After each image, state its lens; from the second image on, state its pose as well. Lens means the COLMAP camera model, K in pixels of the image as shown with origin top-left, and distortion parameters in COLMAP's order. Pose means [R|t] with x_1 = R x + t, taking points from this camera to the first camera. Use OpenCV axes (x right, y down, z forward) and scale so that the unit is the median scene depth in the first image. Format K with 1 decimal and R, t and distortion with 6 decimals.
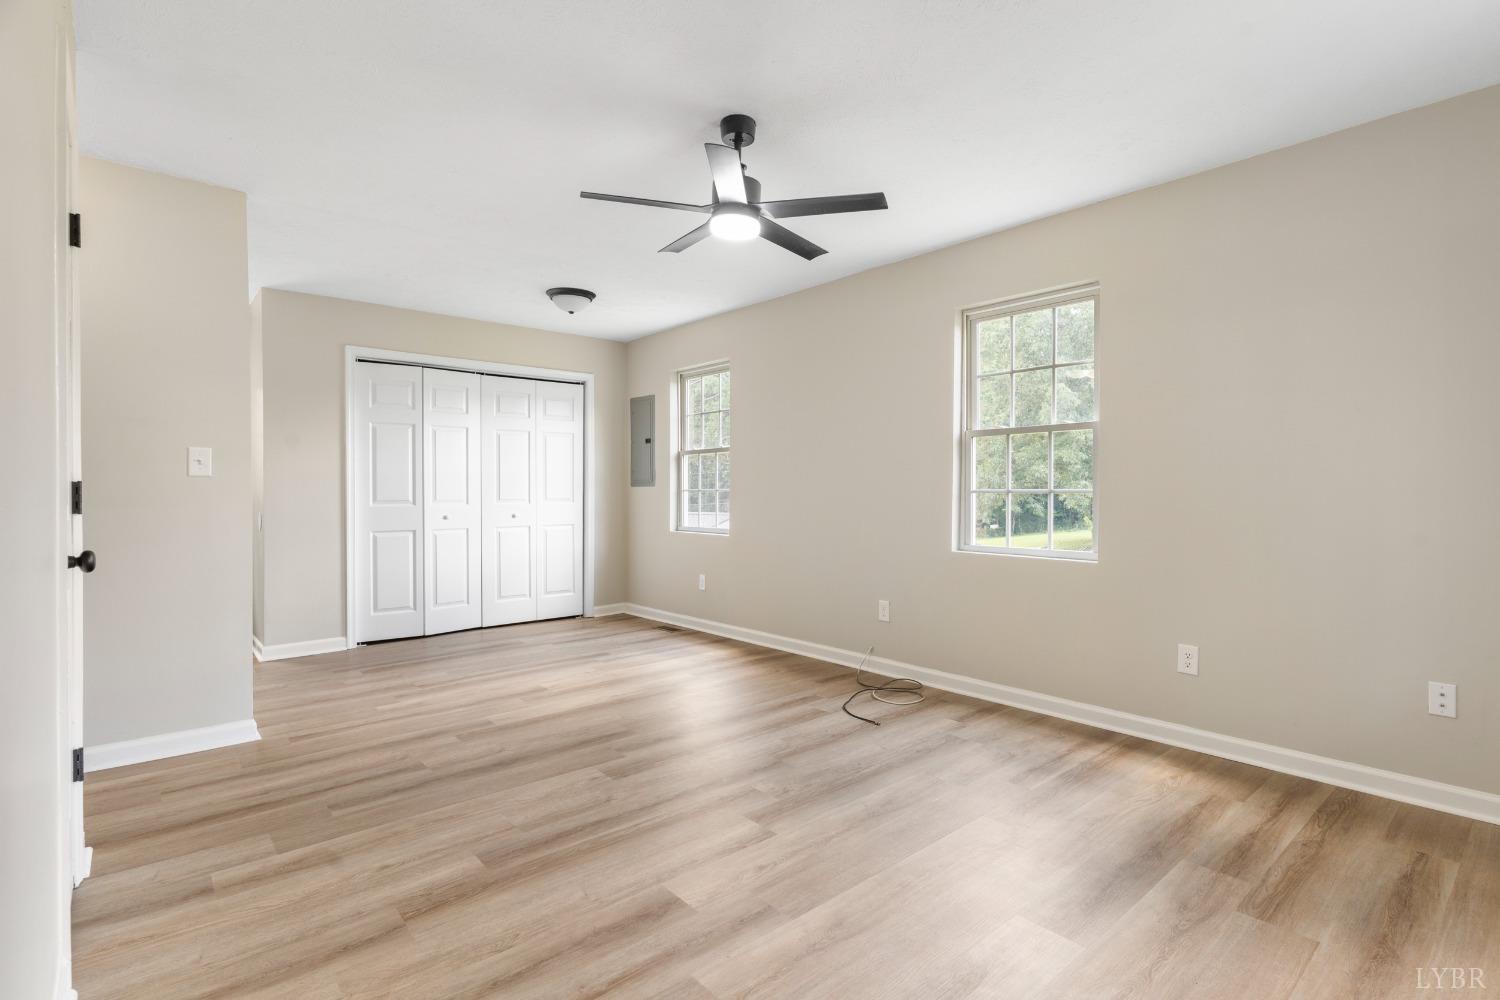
lens RADIAL K [[714.8, 0, 755.7], [0, 714.8, 502.2], [0, 0, 1]] dist [-0.000306, 0.000275]
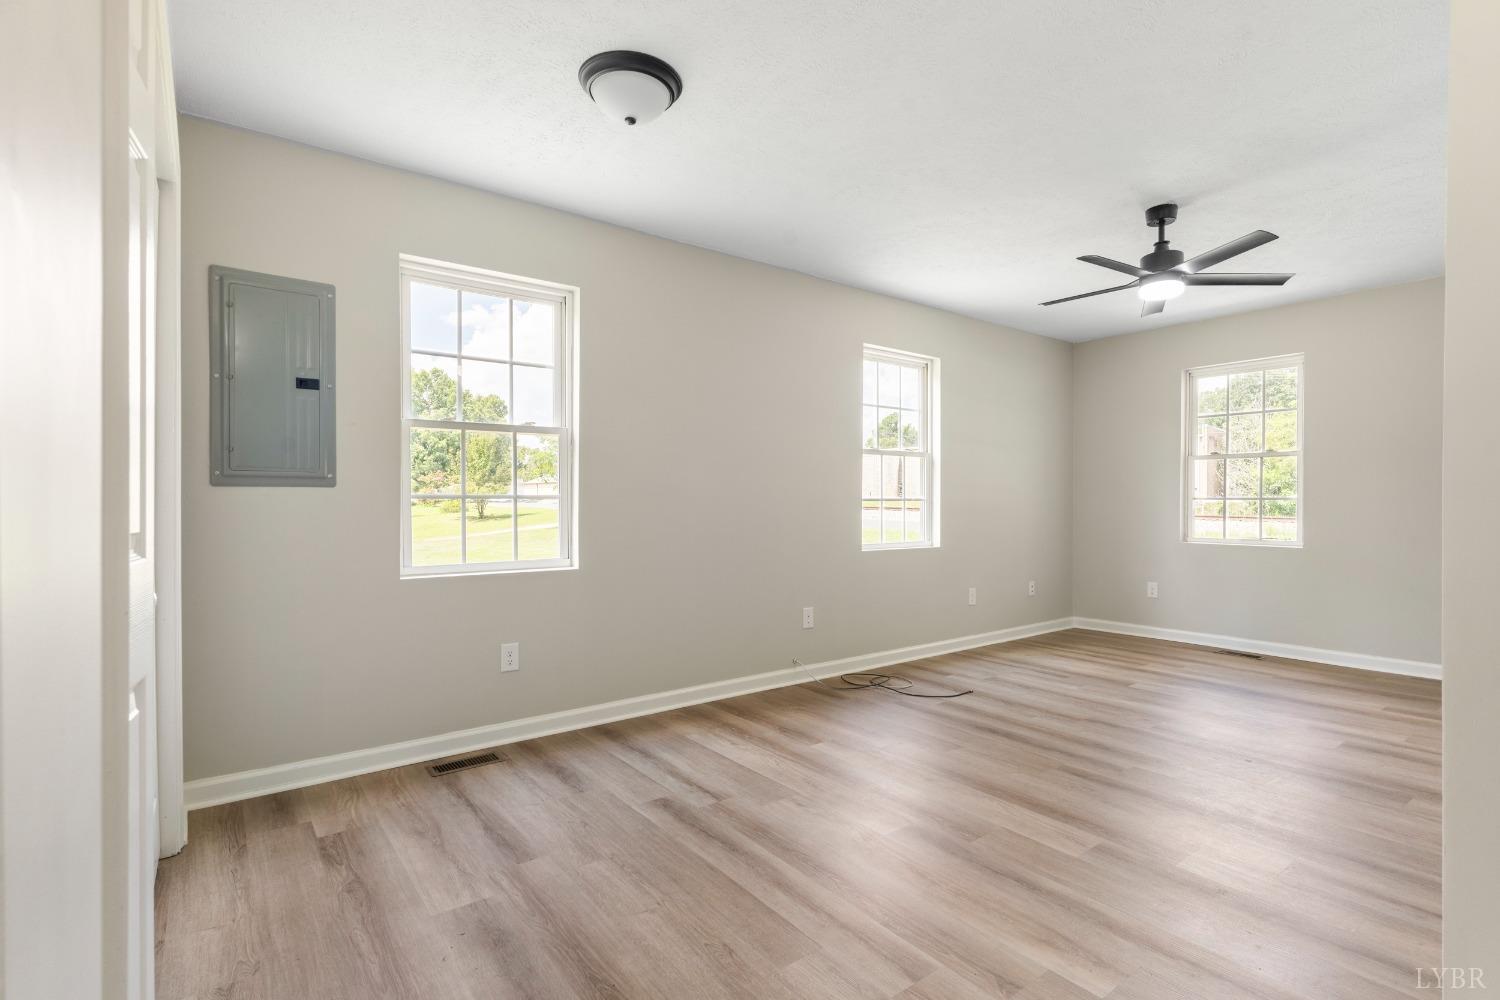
lens RADIAL K [[714.8, 0, 755.7], [0, 714.8, 502.2], [0, 0, 1]] dist [-0.000306, 0.000275]
pose [[0.068956, 0.003468, 0.997614, -1.383932], [0.015750, 0.999866, -0.004564, -0.013316], [-0.997495, 0.016027, 0.068893, 1.664351]]
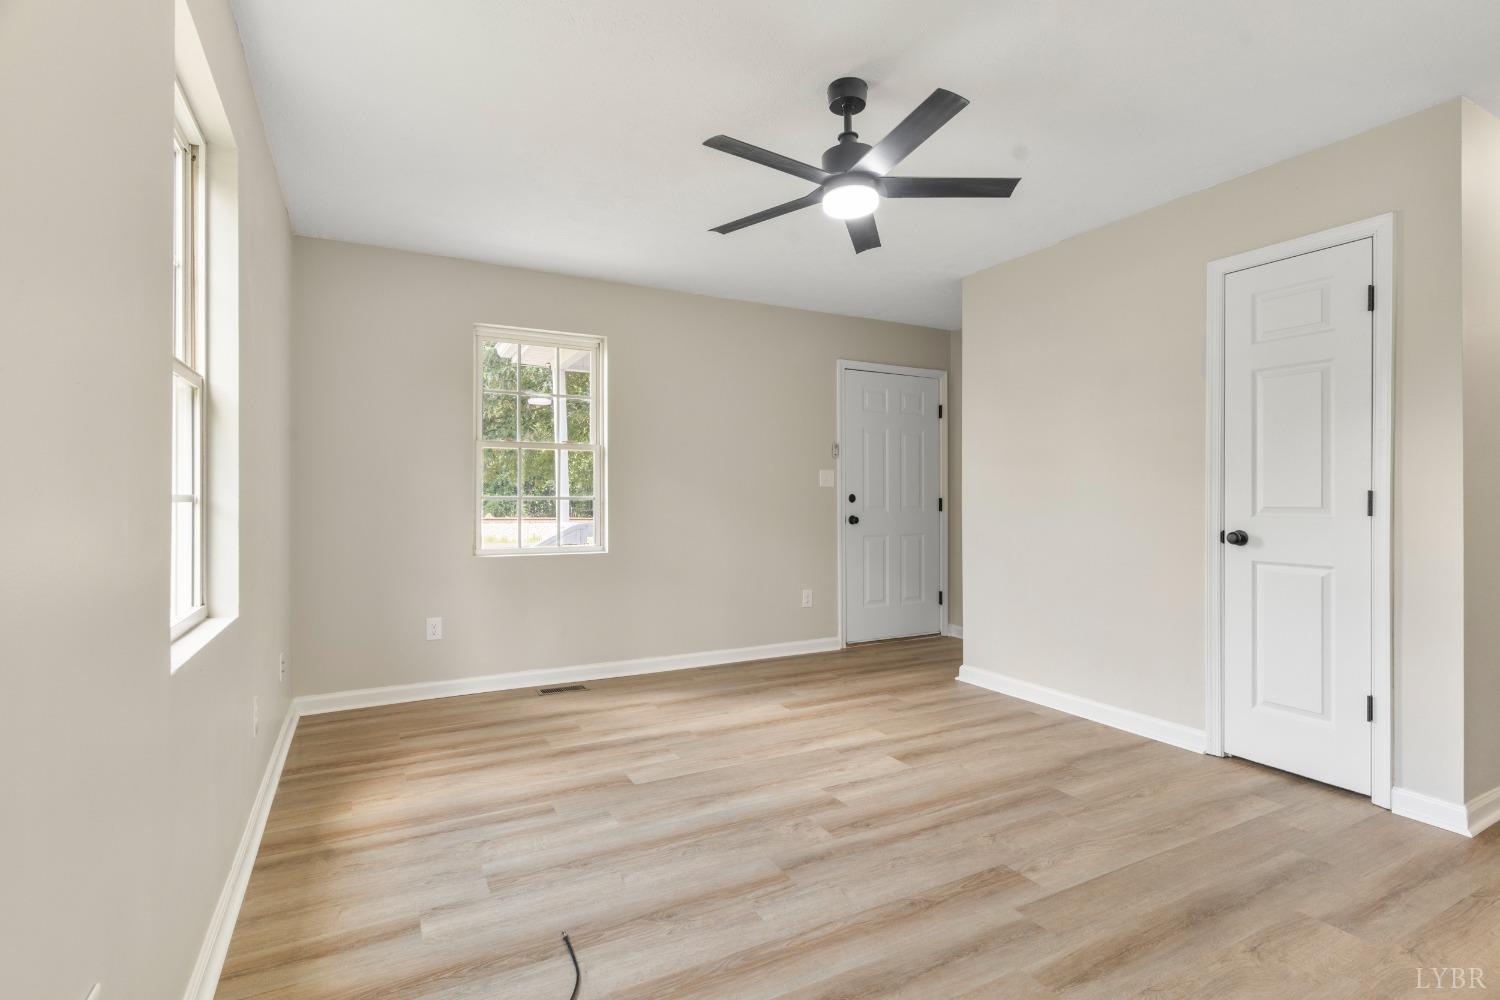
lens RADIAL K [[714.8, 0, 755.7], [0, 714.8, 502.2], [0, 0, 1]] dist [-0.000306, 0.000275]
pose [[-0.975869, -0.000878, 0.218354, -0.108501], [0.002879, 0.999853, 0.016887, -0.026353], [-0.218336, 0.017108, -0.975724, 1.929980]]
